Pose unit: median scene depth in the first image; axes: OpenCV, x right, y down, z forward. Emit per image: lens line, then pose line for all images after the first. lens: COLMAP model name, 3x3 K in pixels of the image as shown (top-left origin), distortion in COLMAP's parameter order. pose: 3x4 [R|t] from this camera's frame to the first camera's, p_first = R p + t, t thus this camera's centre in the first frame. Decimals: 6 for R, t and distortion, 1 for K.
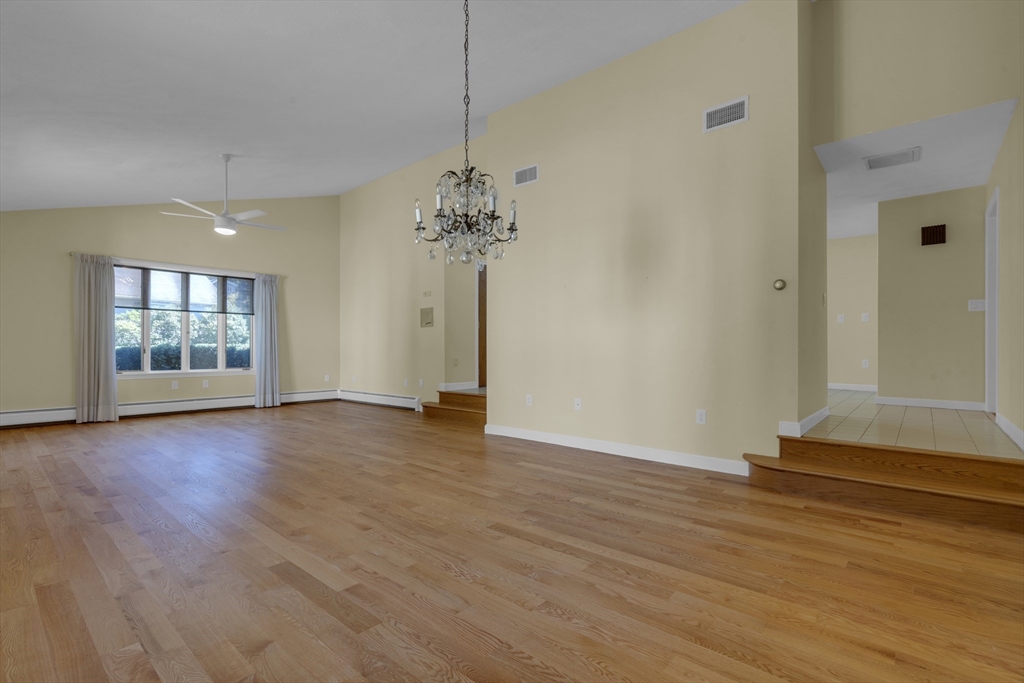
lens RADIAL K [[464.0, 0, 514.5], [0, 464.0, 343.0], [0, 0, 1]] dist [-0.007930, 0.000300]
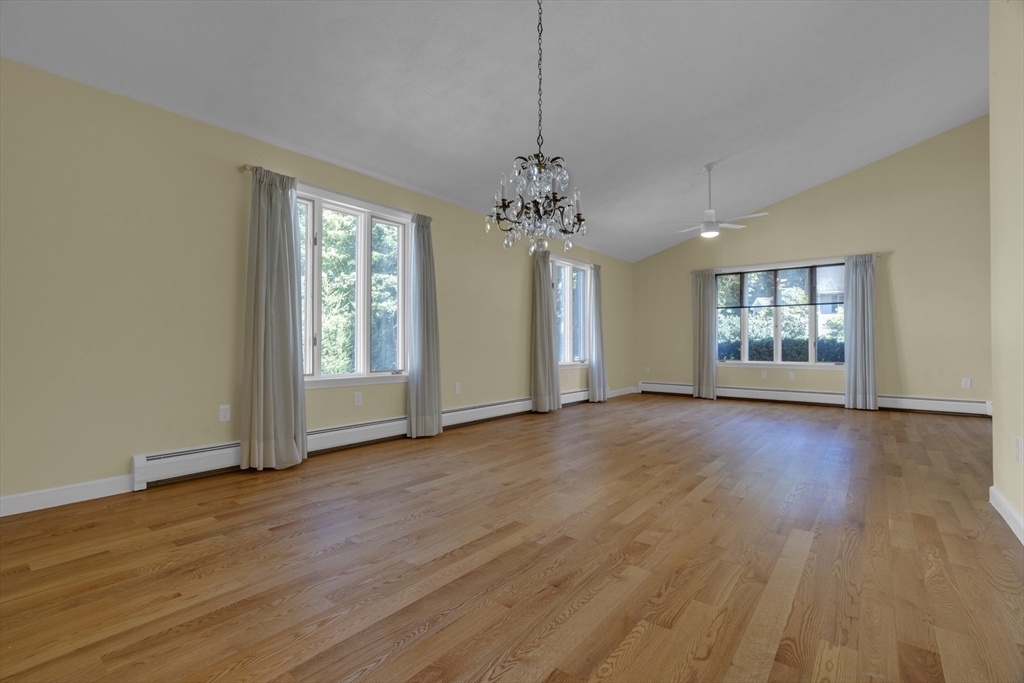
lens RADIAL K [[468.5, 0, 509.9], [0, 468.5, 337.9], [0, 0, 1]] dist [-0.004214, 0.000019]
pose [[0.045291, -0.010826, -0.998915, 0.754013], [0.012853, 0.999865, -0.010254, 0.015528], [0.998891, -0.012375, 0.045424, 0.765294]]
